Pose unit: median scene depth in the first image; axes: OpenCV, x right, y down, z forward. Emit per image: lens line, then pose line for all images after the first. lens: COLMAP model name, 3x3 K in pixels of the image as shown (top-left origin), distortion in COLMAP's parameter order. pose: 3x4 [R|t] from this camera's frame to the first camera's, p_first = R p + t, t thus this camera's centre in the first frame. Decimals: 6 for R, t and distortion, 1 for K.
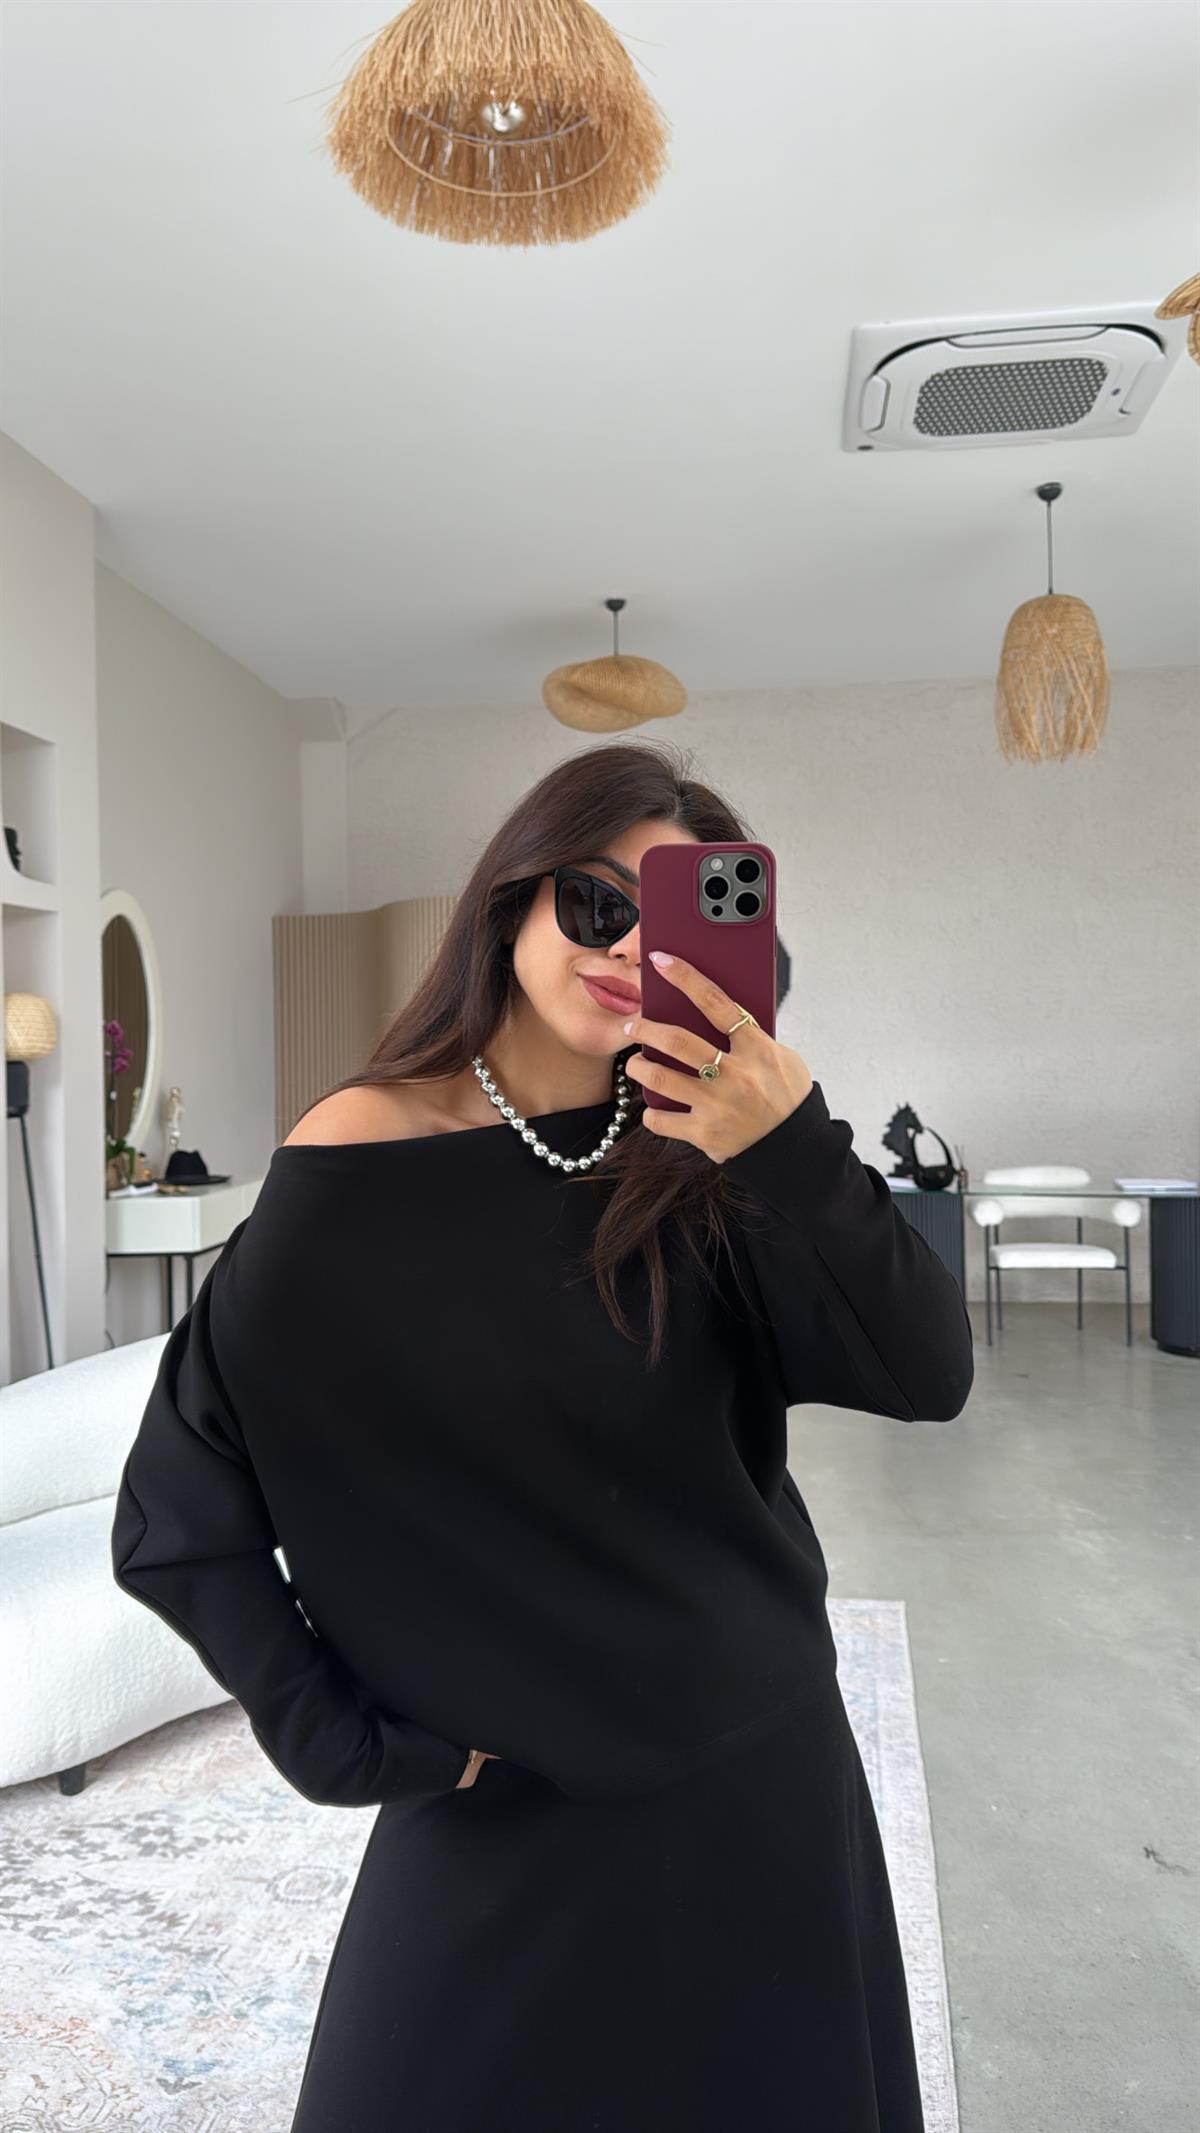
lens RADIAL K [[1504.5, 0, 622.5], [0, 1504.5, 1000.8], [0, 0, 1]] dist [0.012140, -0.005075]
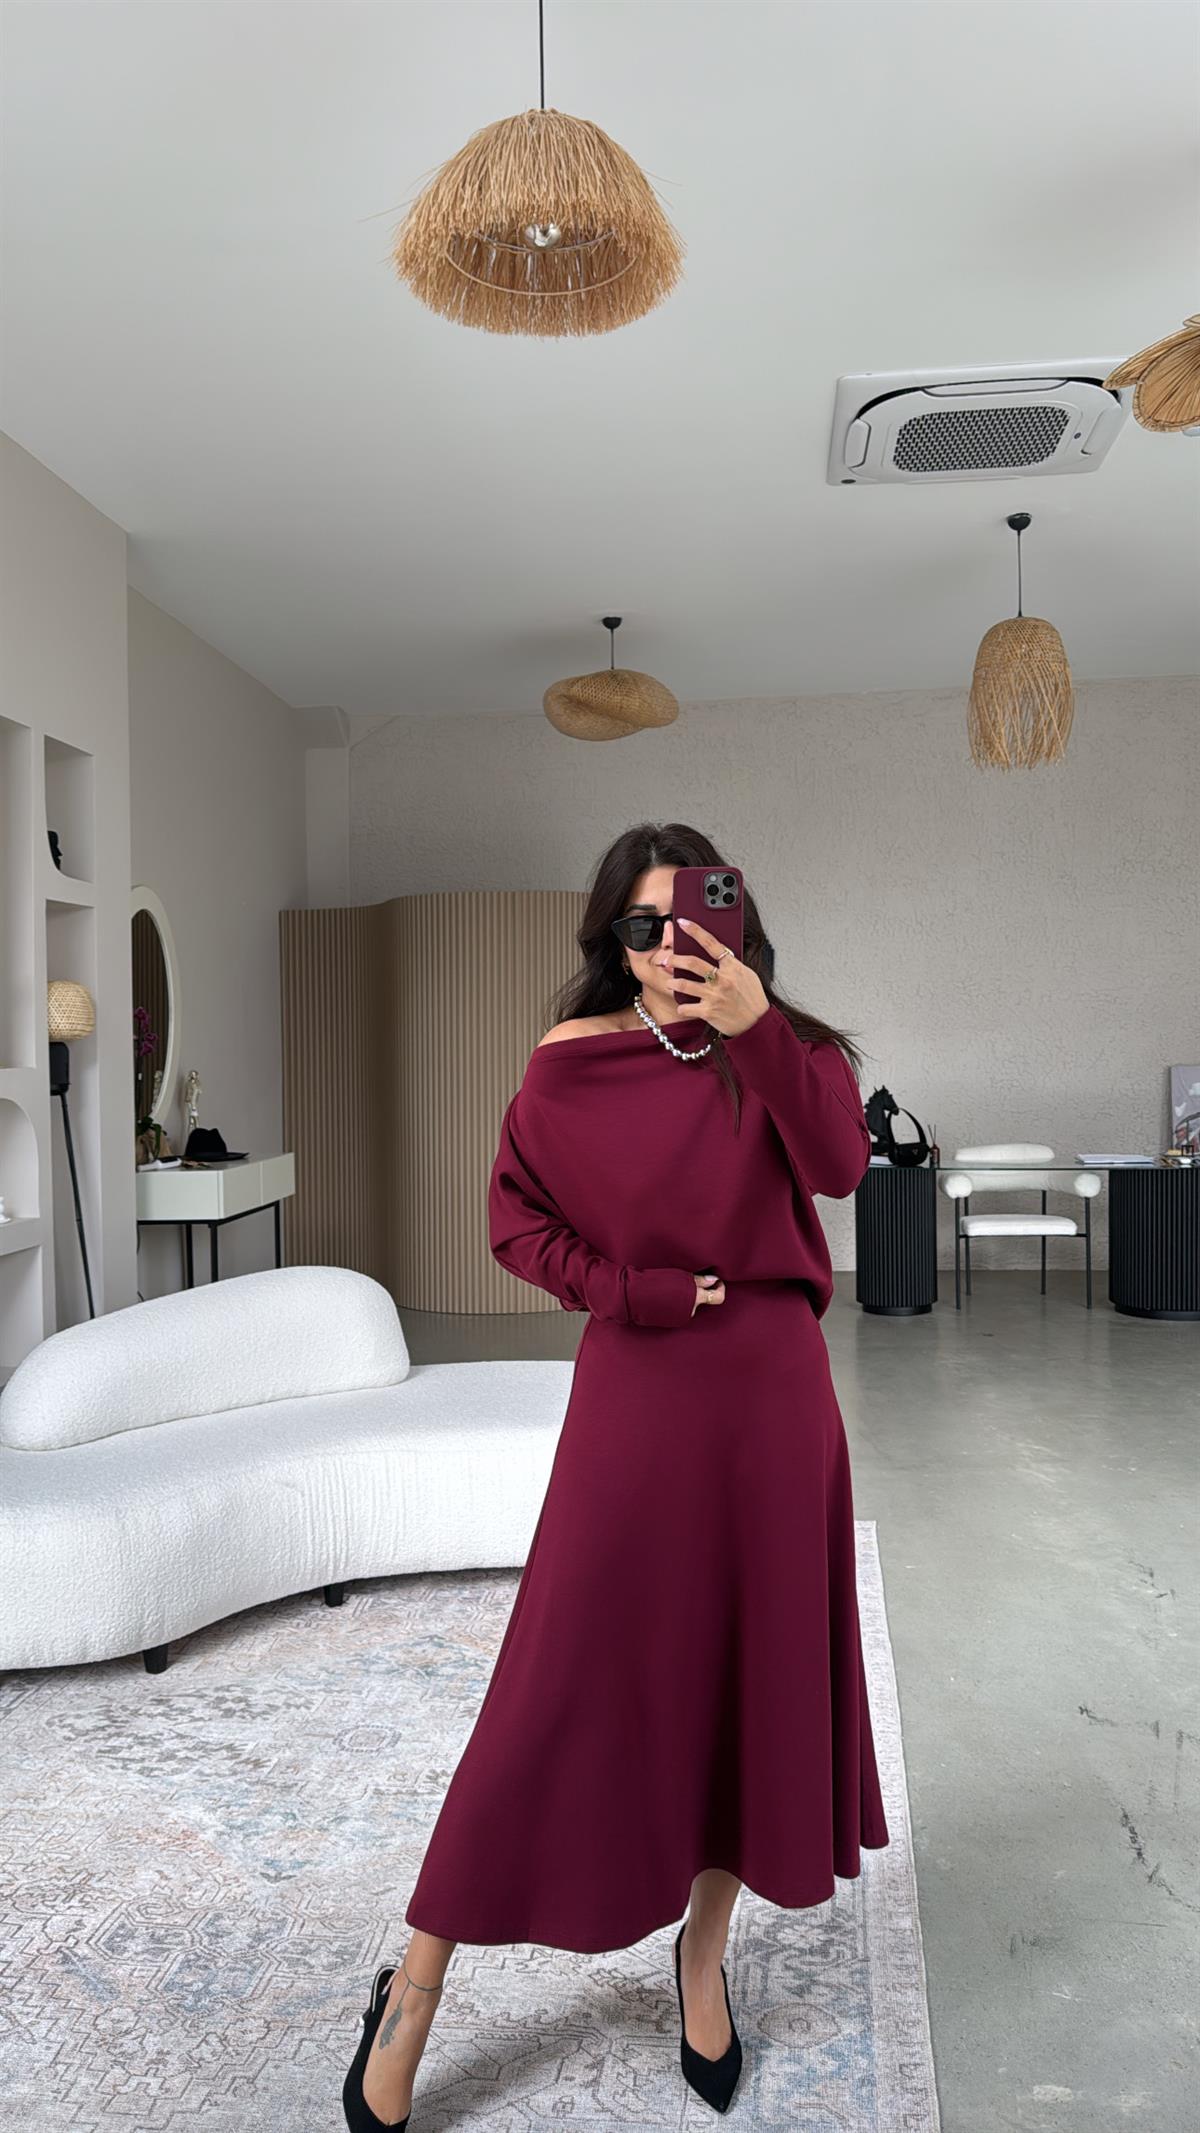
lens RADIAL K [[1552.6, 0, 601.2], [0, 1552.6, 1015.1], [0, 0, 1]] dist [0.077017, -0.065802]
pose [[0.999984, 0.002894, 0.004773, -0.032895], [-0.002972, 0.999861, 0.016387, 0.001592], [-0.004725, -0.016401, 0.999854, -0.207257]]
